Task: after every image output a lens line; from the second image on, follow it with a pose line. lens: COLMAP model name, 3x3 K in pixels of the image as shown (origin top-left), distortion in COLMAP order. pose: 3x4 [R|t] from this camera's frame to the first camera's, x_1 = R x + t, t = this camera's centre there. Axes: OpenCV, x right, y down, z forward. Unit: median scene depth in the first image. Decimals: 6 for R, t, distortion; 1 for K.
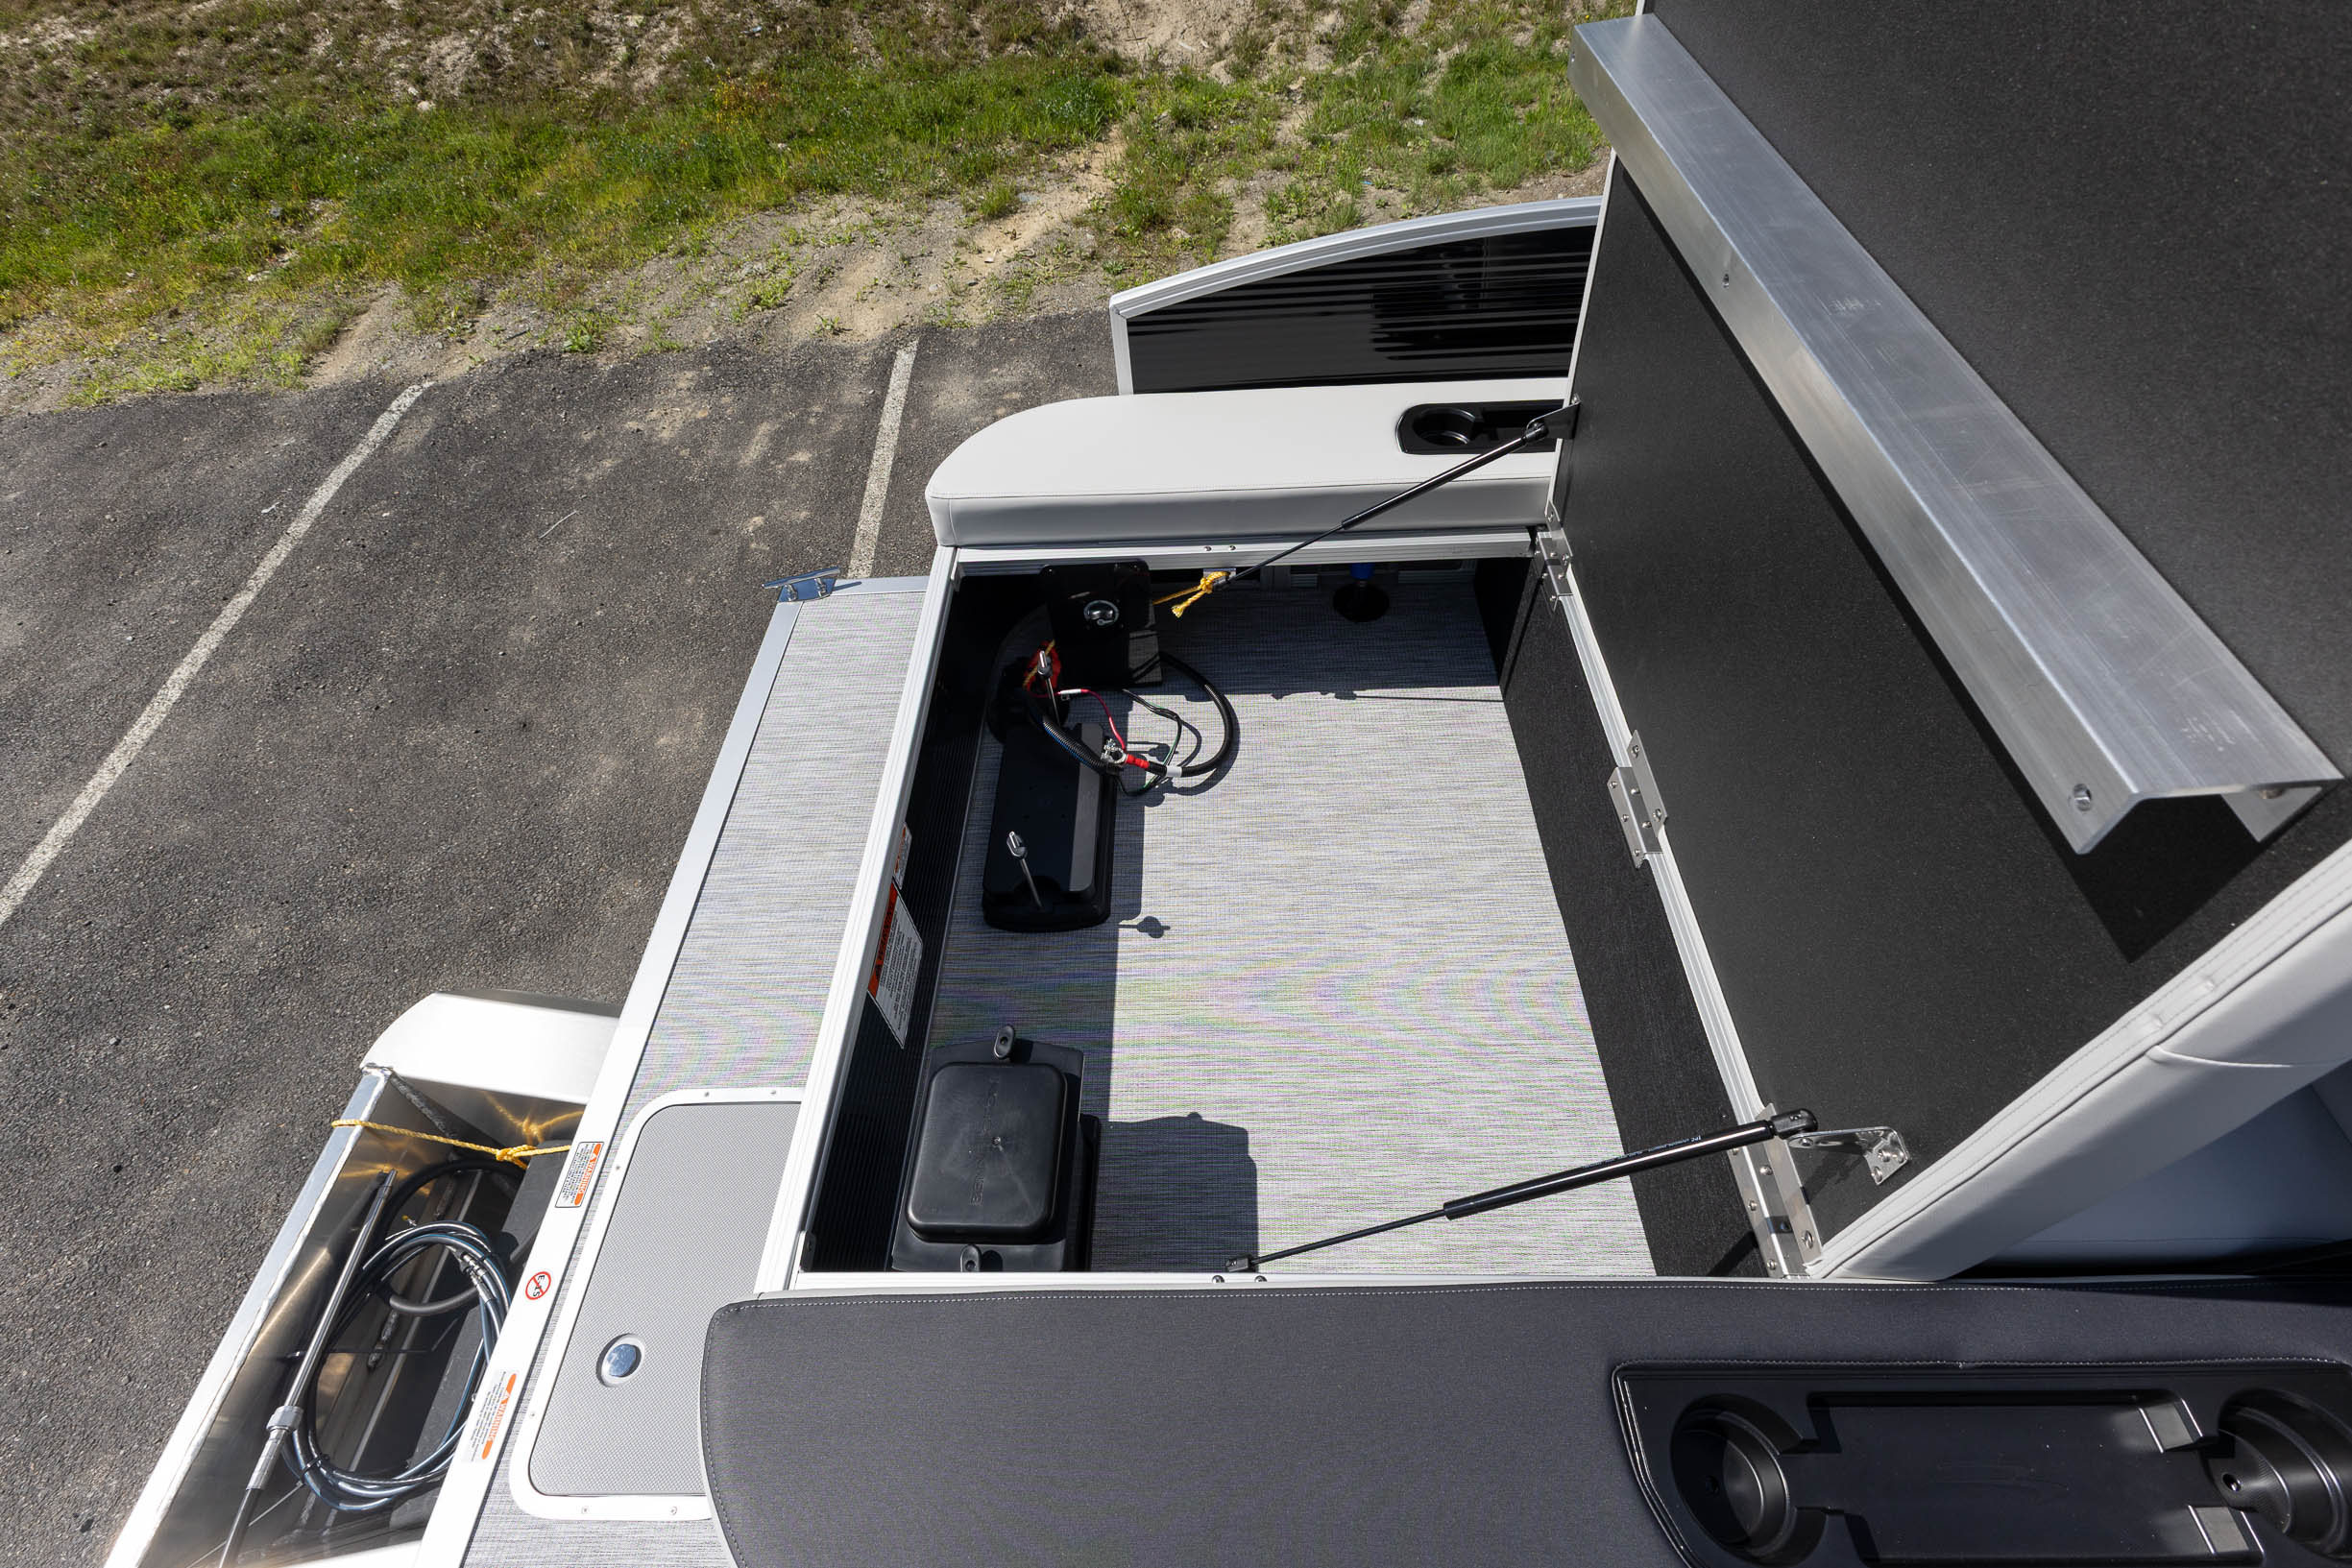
lens RADIAL K [[1033.8, 0, 1176.0], [0, 1033.8, 784.0], [0, 0, 1]] dist [0.009785, -0.000056]
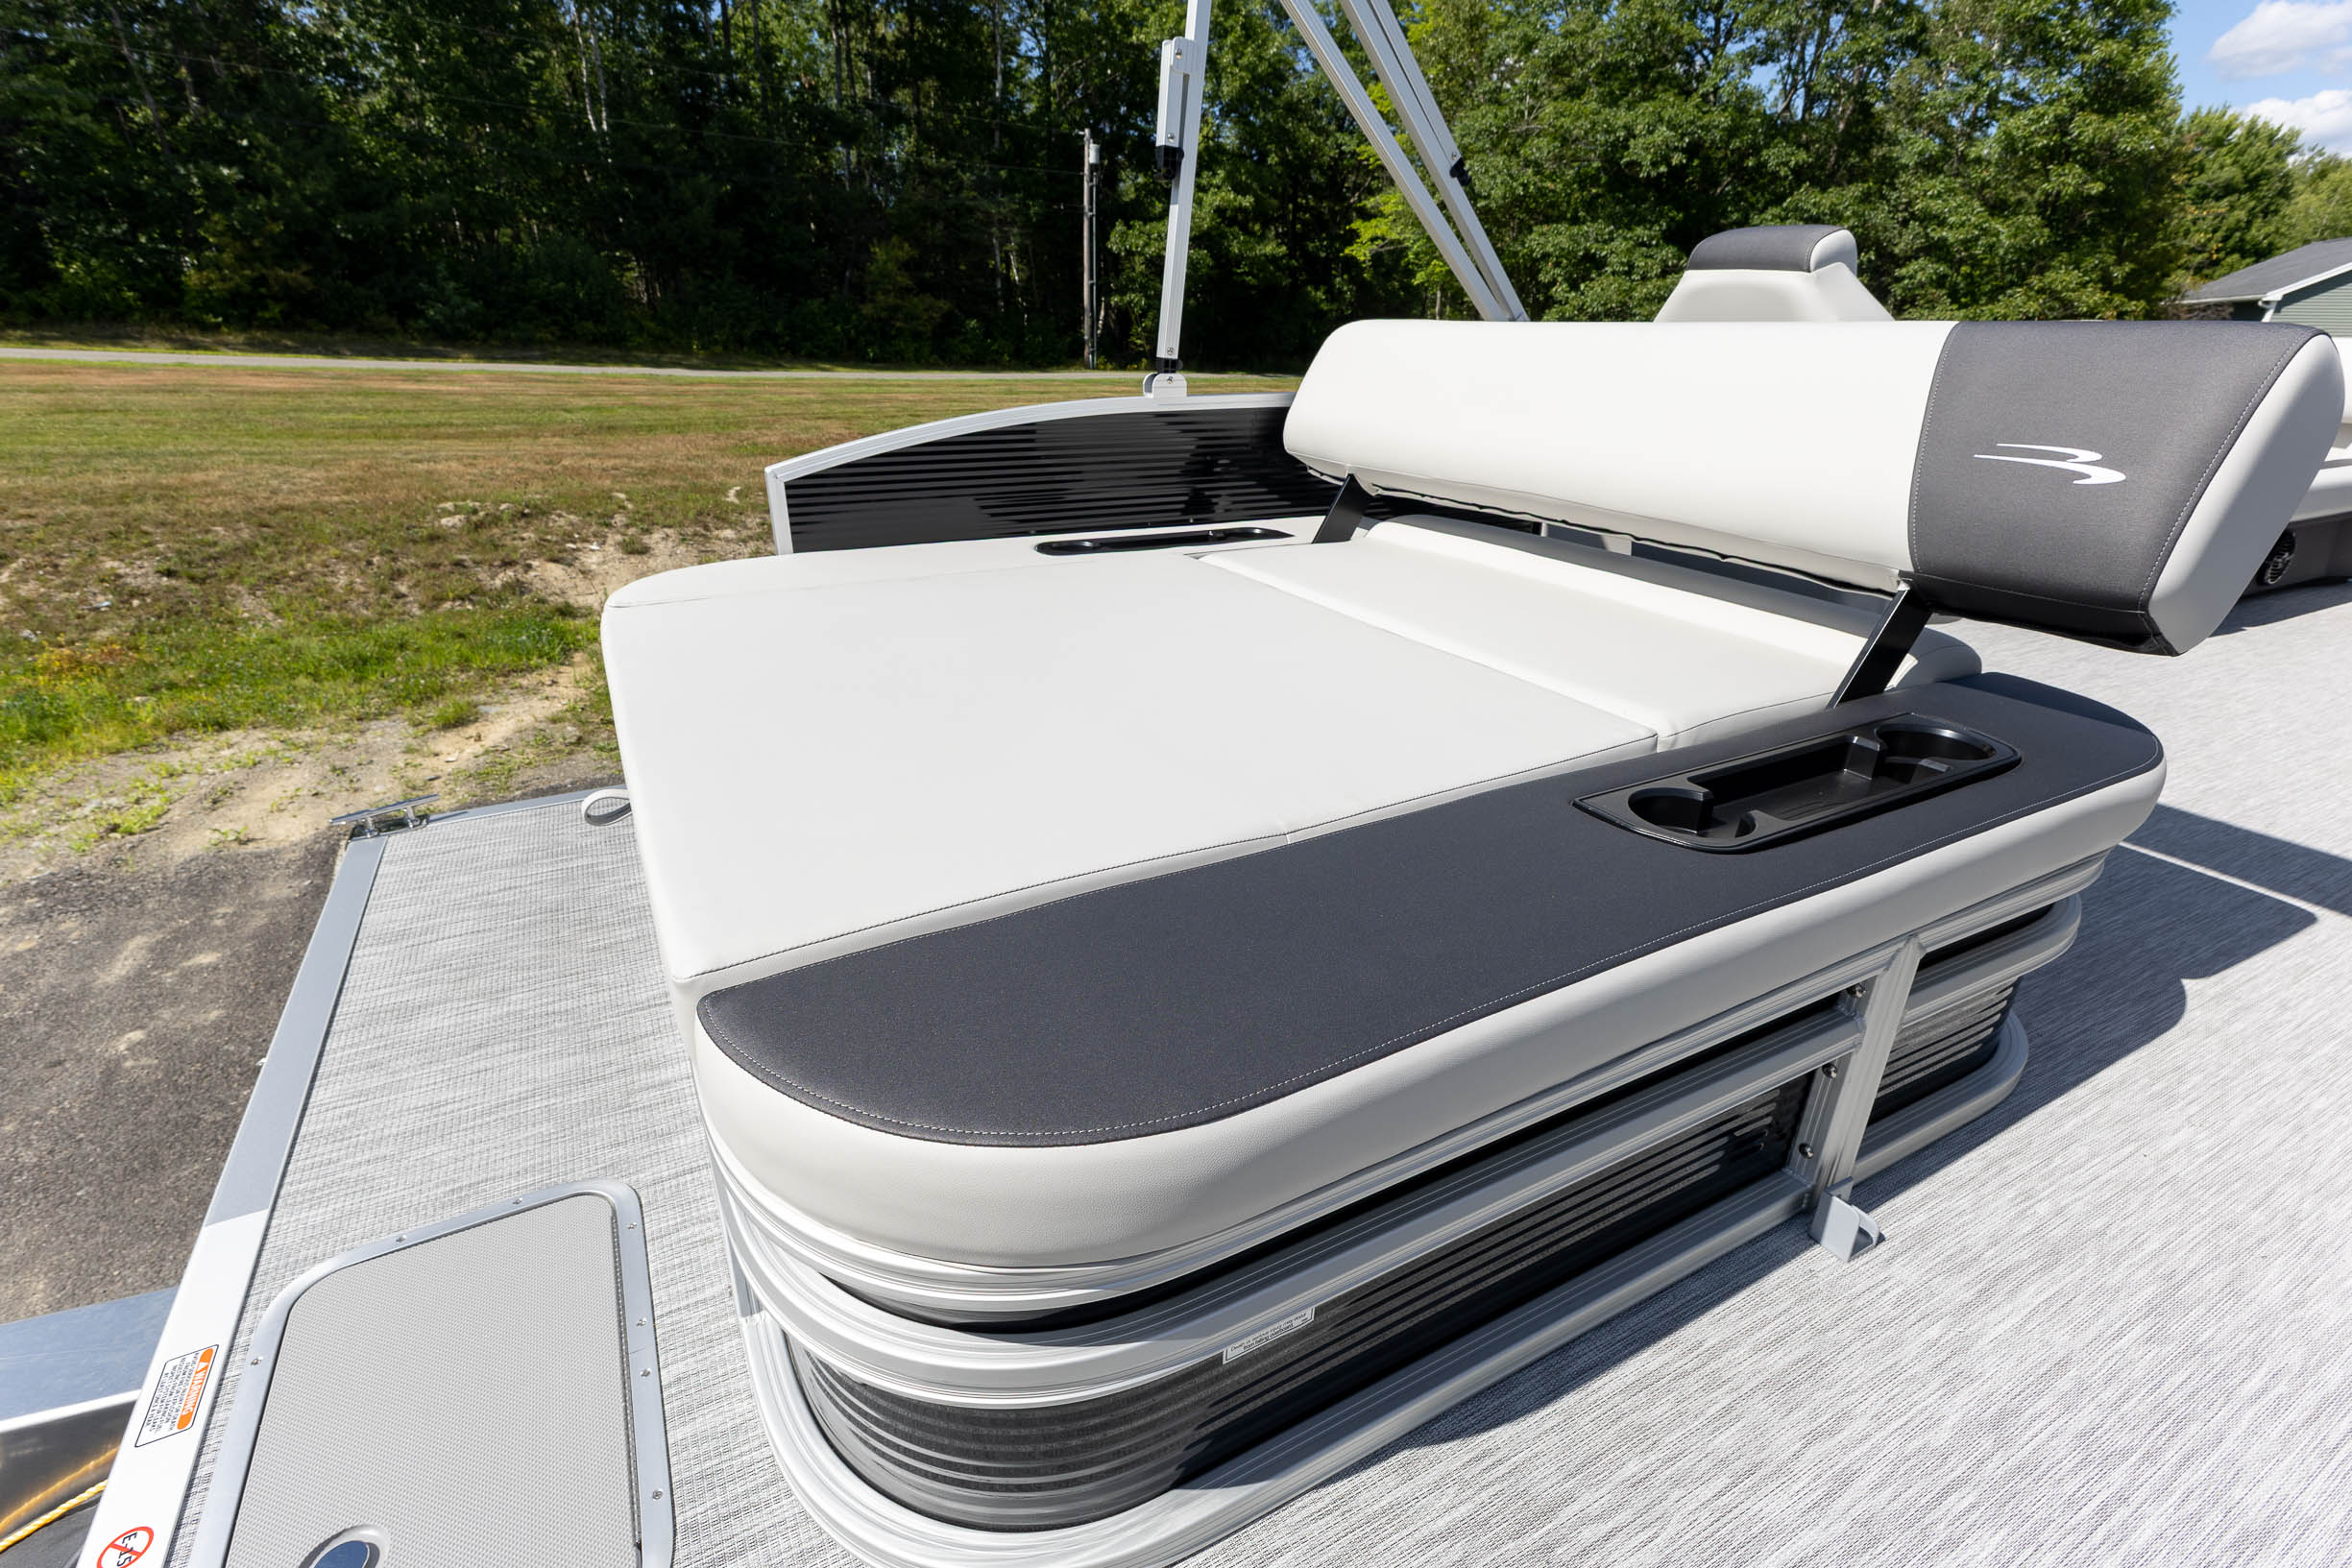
lens RADIAL K [[1056.6, 0, 1176.0], [0, 1056.6, 784.0], [0, 0, 1]] dist [0.020315, -0.007984]
pose [[0.872632, -0.128963, 0.471043, -0.065392], [0.337348, 0.856597, -0.390432, 0.105524], [-0.353143, 0.499609, 0.791000, 0.026667]]
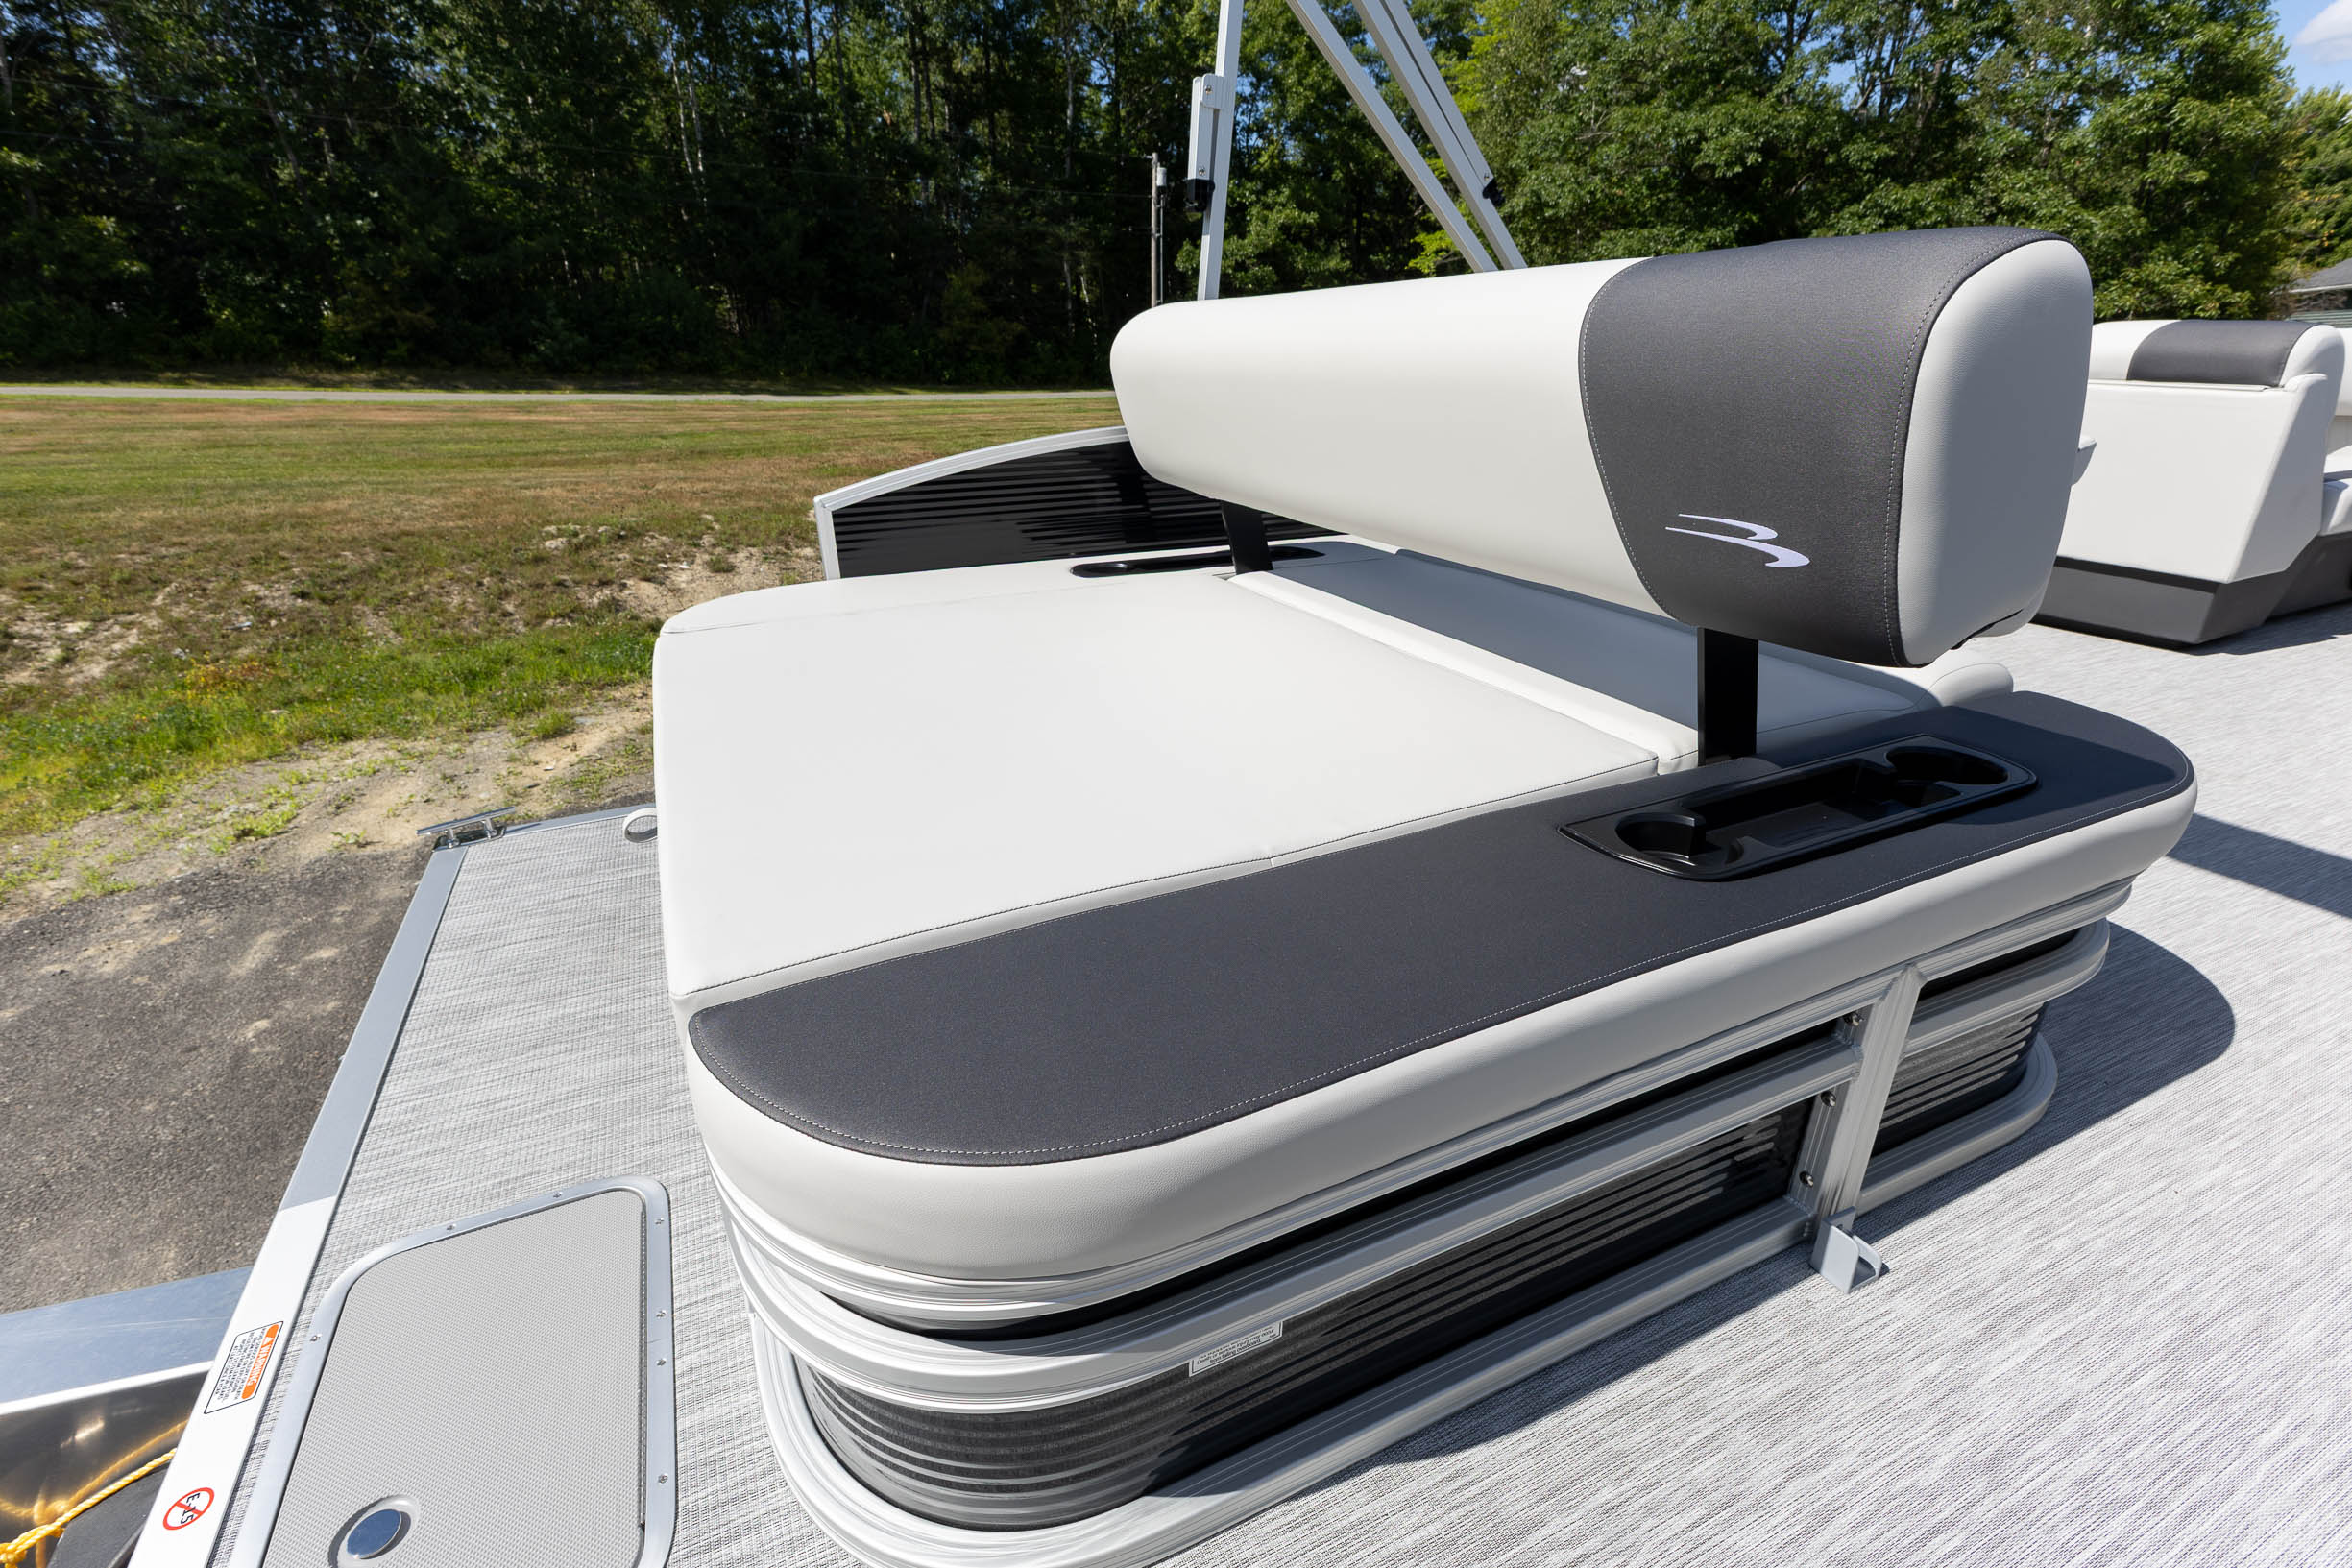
lens RADIAL K [[1036.4, 0, 1176.0], [0, 1036.4, 784.0], [0, 0, 1]] dist [0.019438, -0.007580]
pose [[0.900926, -0.124271, 0.415798, -0.056689], [0.309892, 0.854969, -0.415927, 0.107442], [-0.303807, 0.503572, 0.808775, 0.020663]]
